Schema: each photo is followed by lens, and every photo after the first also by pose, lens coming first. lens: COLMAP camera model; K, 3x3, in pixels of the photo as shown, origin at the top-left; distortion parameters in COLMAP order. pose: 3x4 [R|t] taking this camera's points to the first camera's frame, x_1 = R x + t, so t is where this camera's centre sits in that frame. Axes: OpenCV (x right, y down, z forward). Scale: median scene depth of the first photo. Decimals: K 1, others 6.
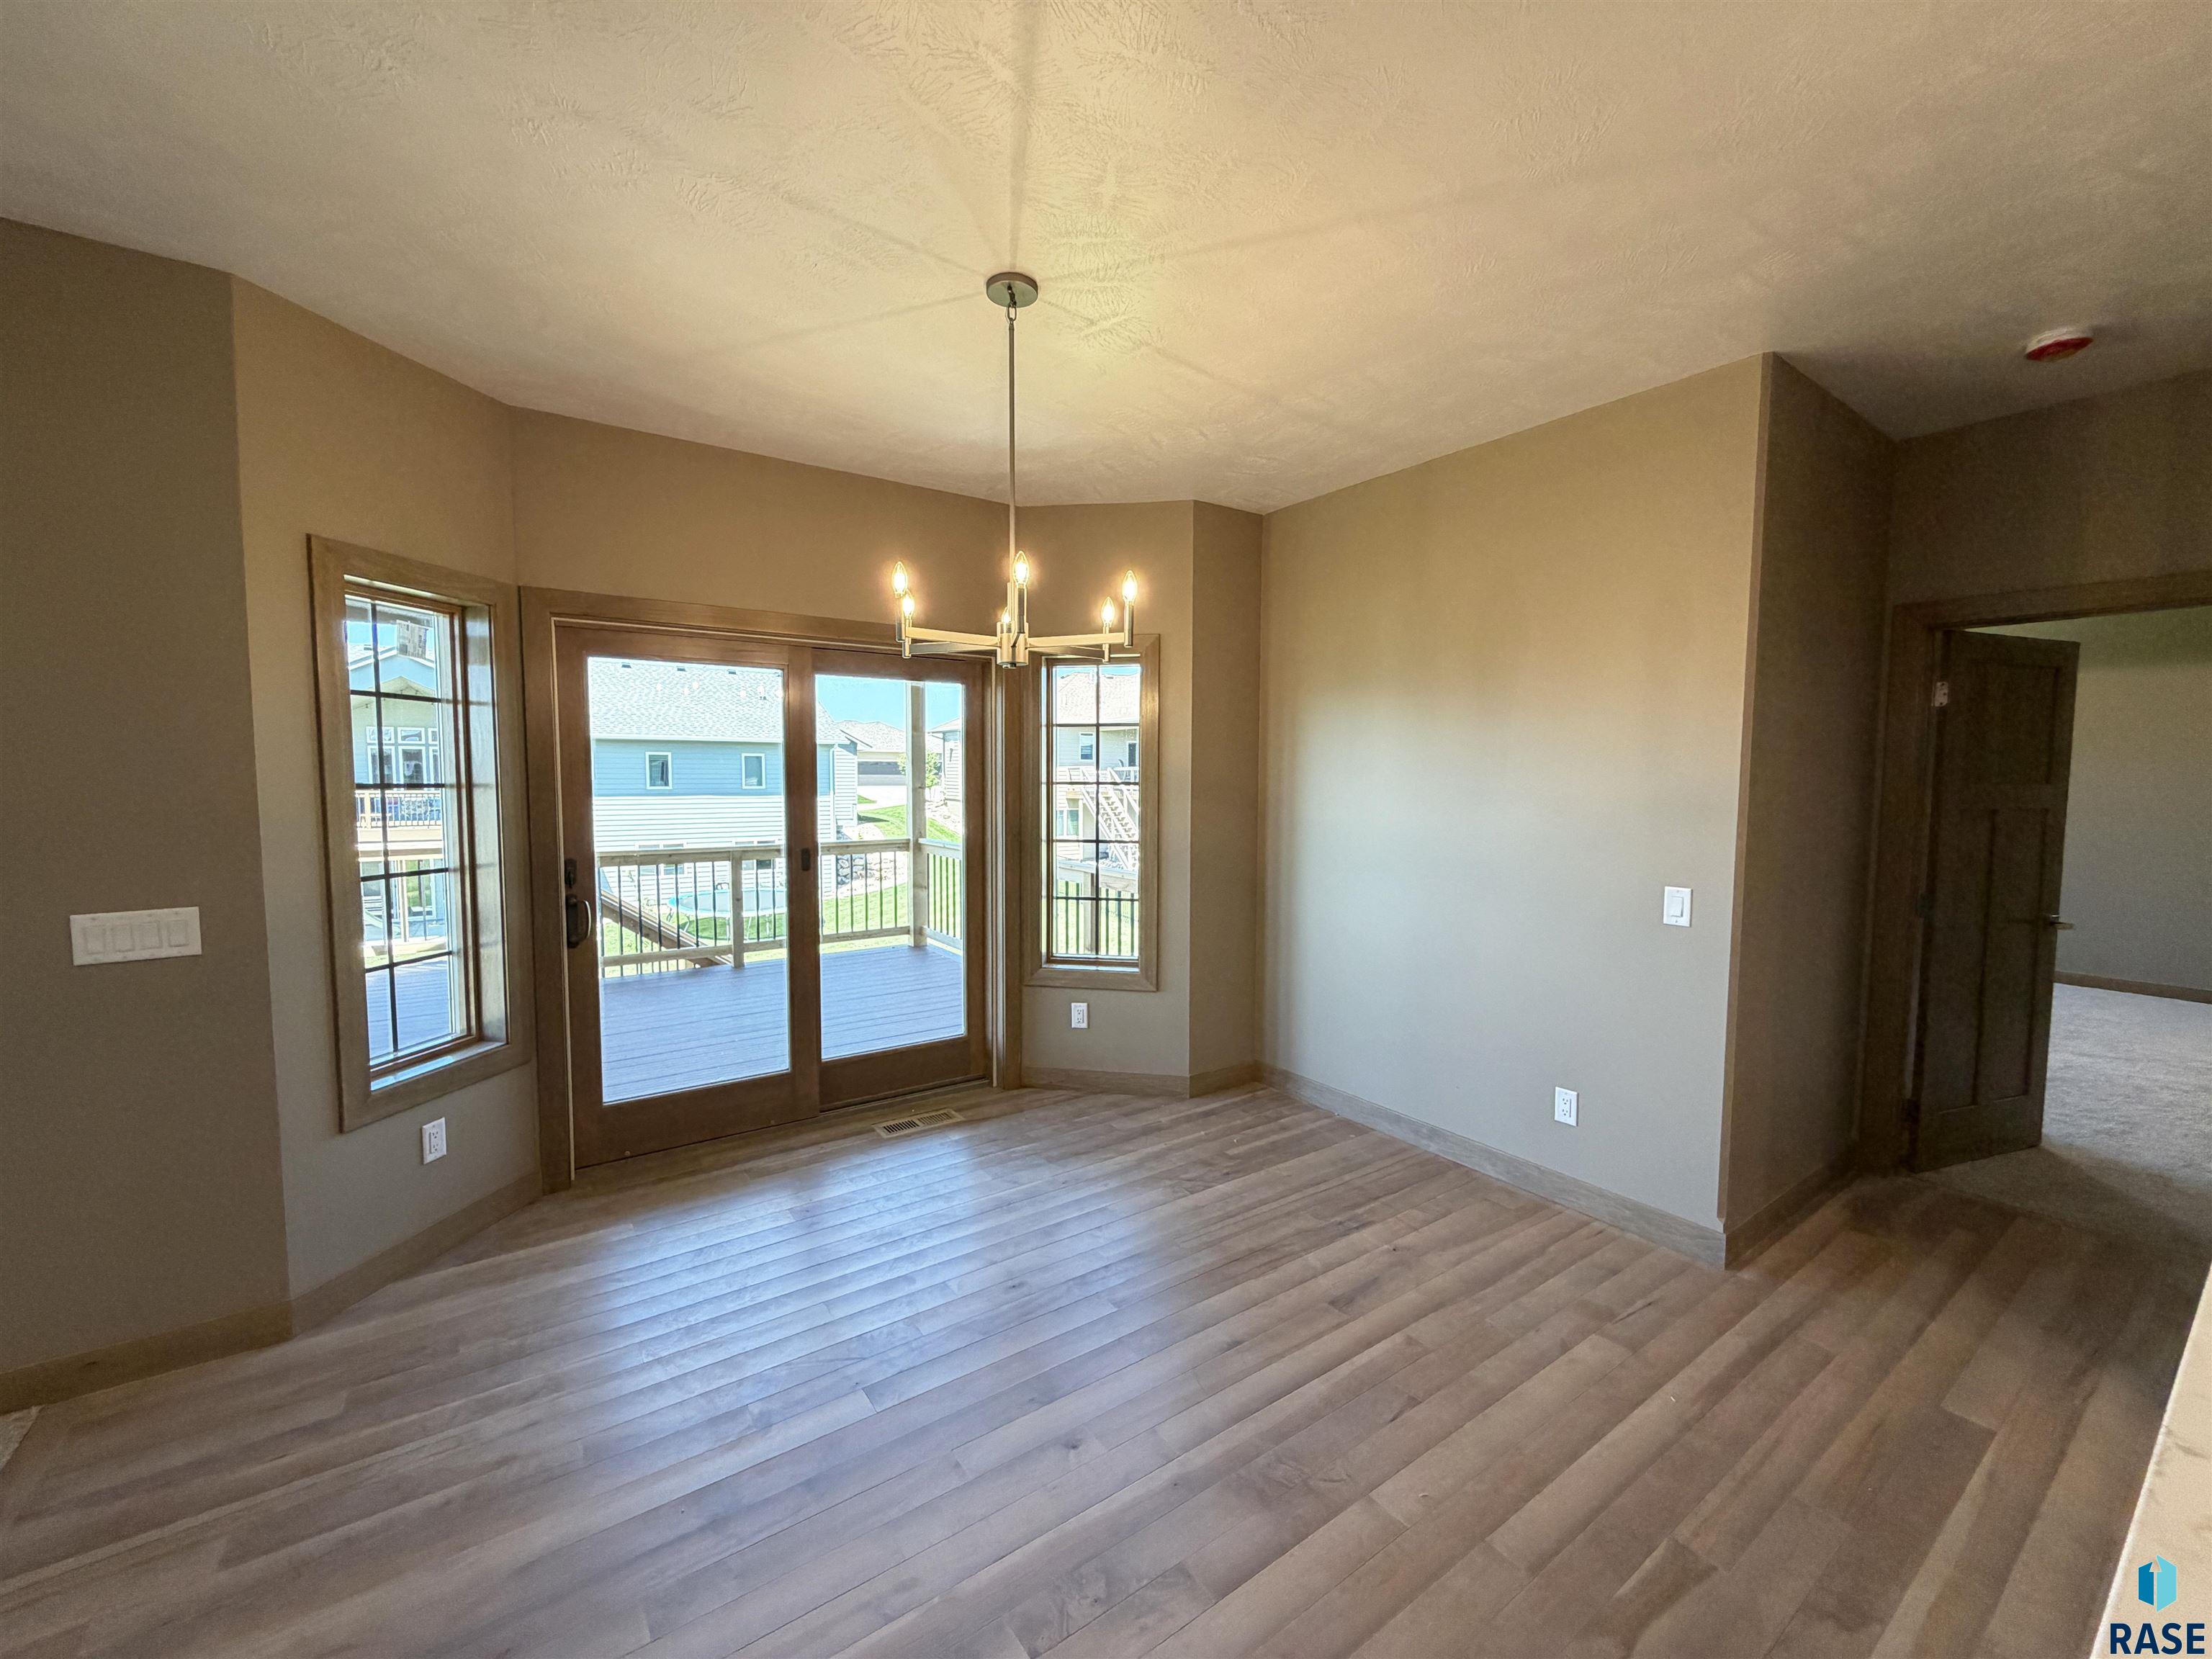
lens RADIAL K [[888.4, 0, 1091.9], [0, 888.4, 845.0], [0, 0, 1]] dist [0.002580, 0.000318]
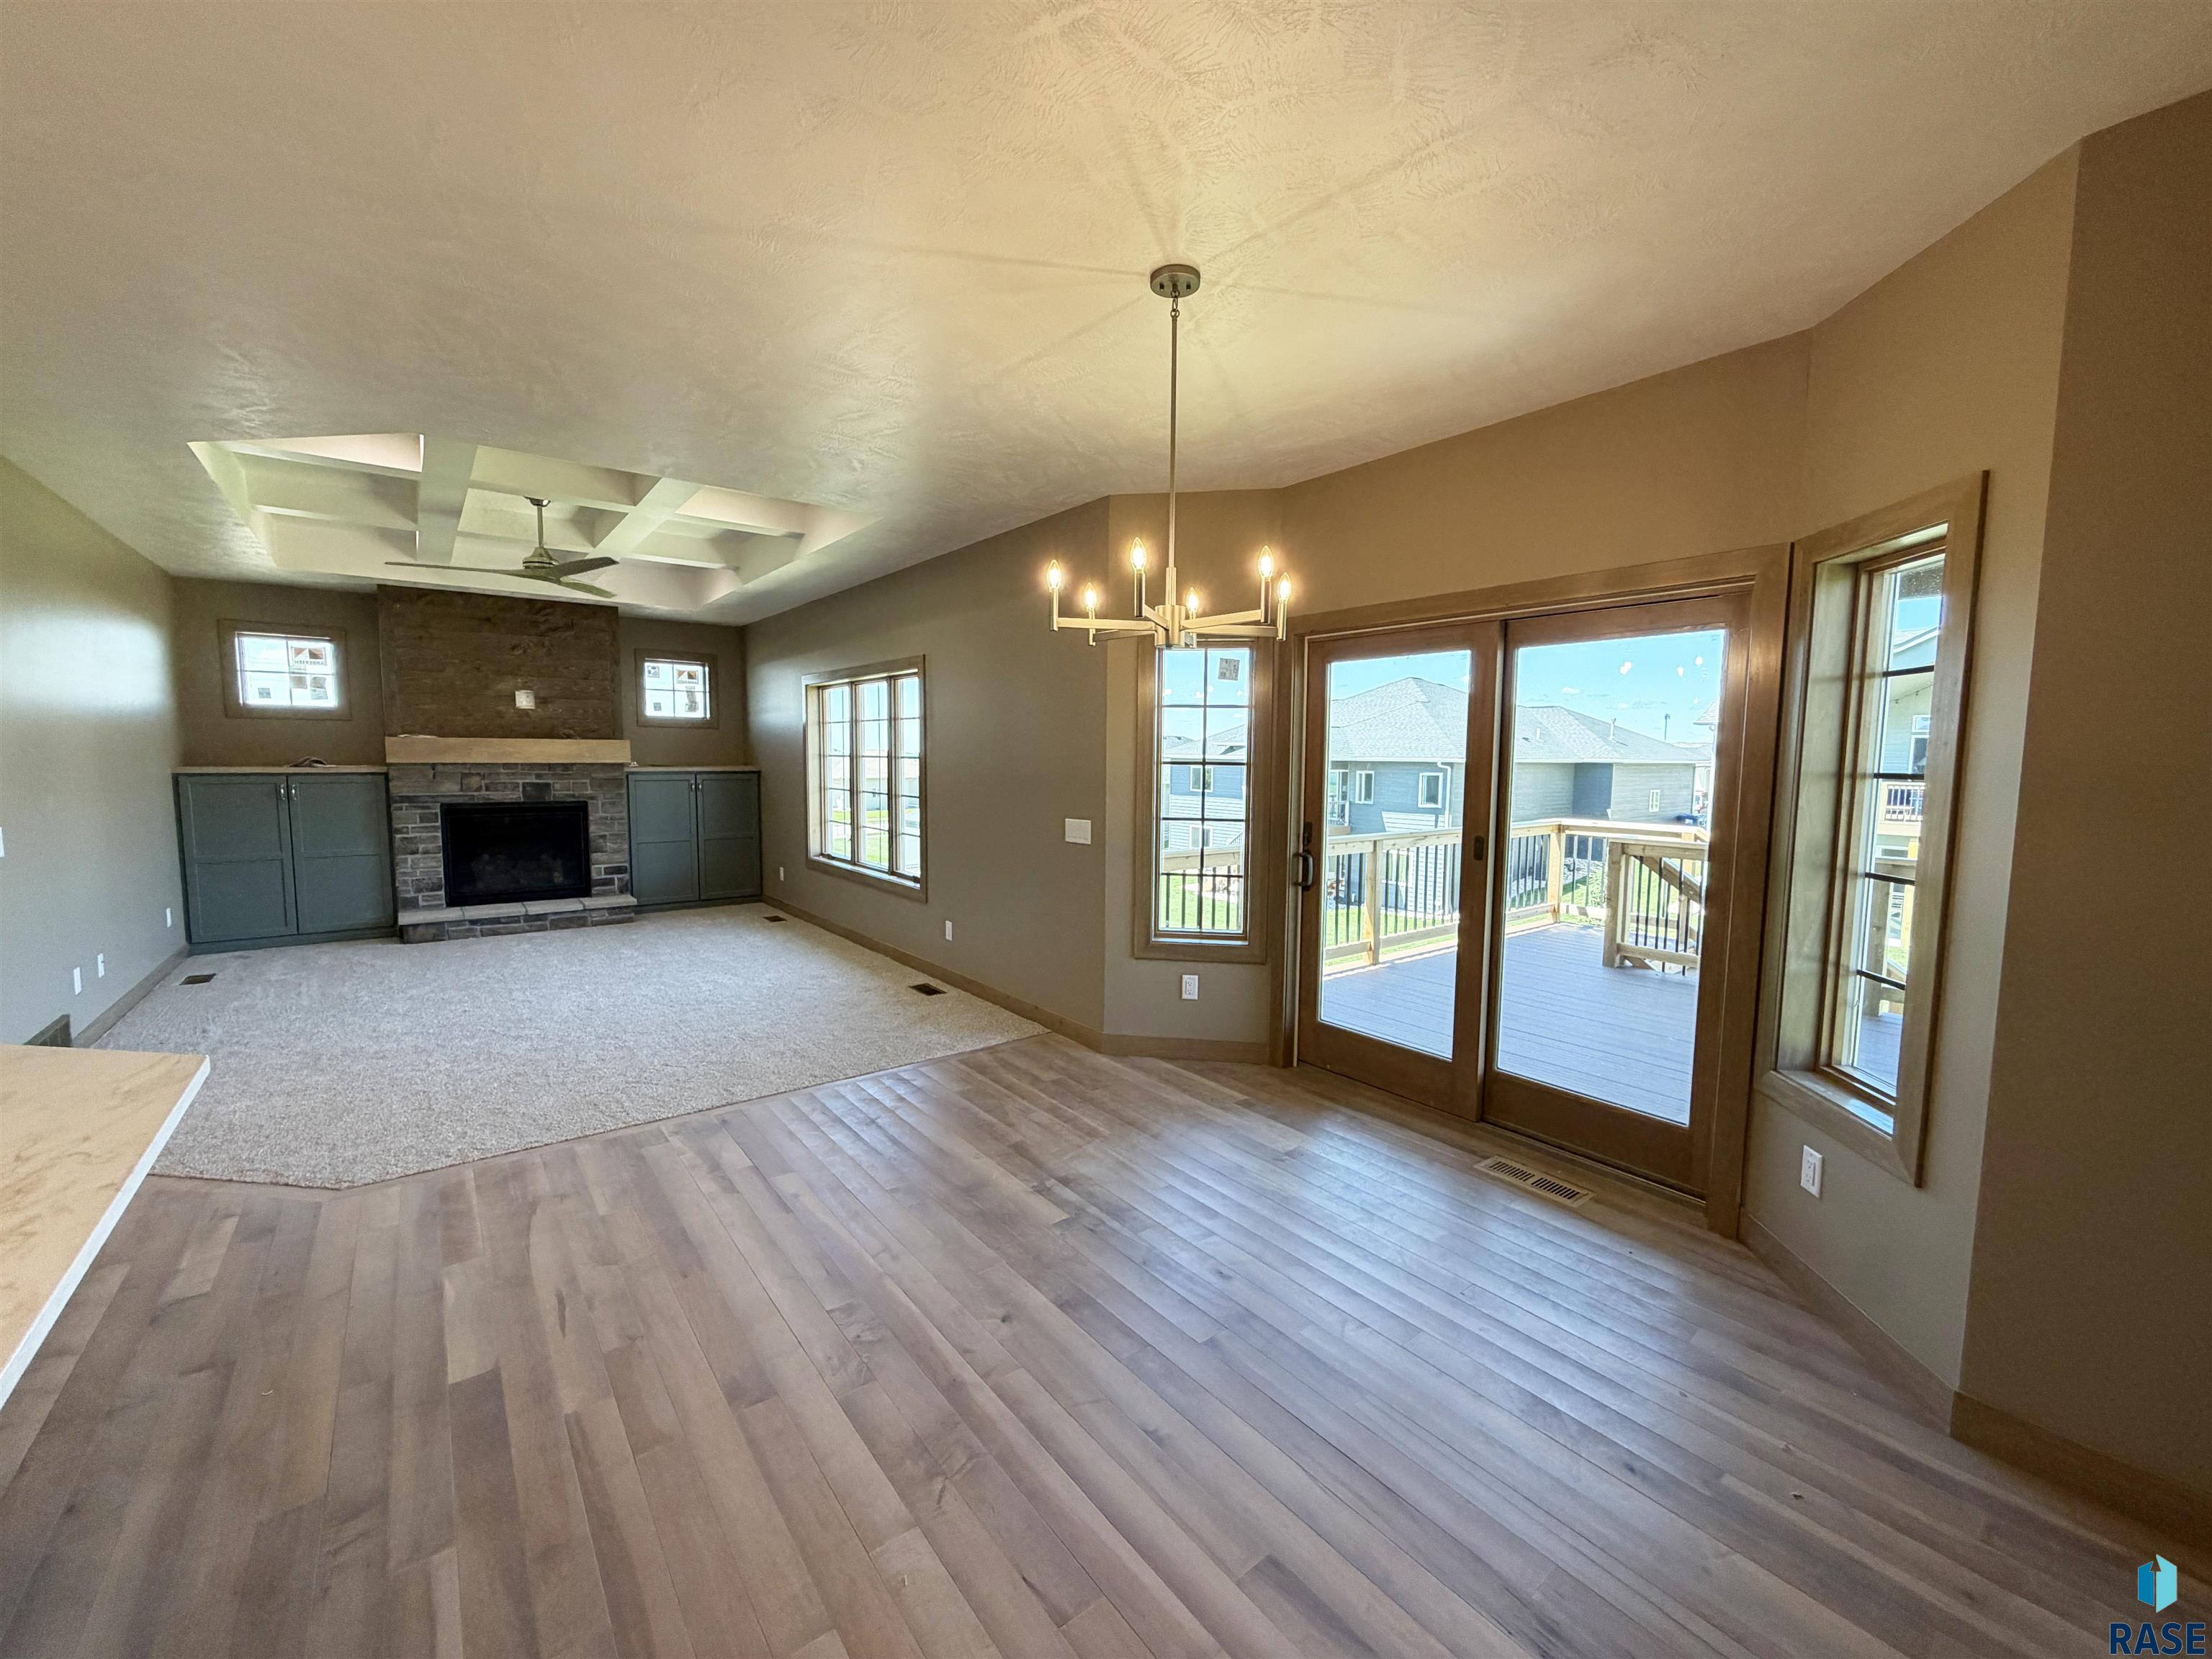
lens RADIAL K [[888.4, 0, 1090.2], [0, 888.4, 820.9], [0, 0, 1]] dist [0.002580, 0.000318]
pose [[0.034867, 0.068155, -0.997065, 0.778277], [-0.084729, 0.994282, 0.065002, -0.046662], [0.995794, 0.082214, 0.040442, 0.709323]]
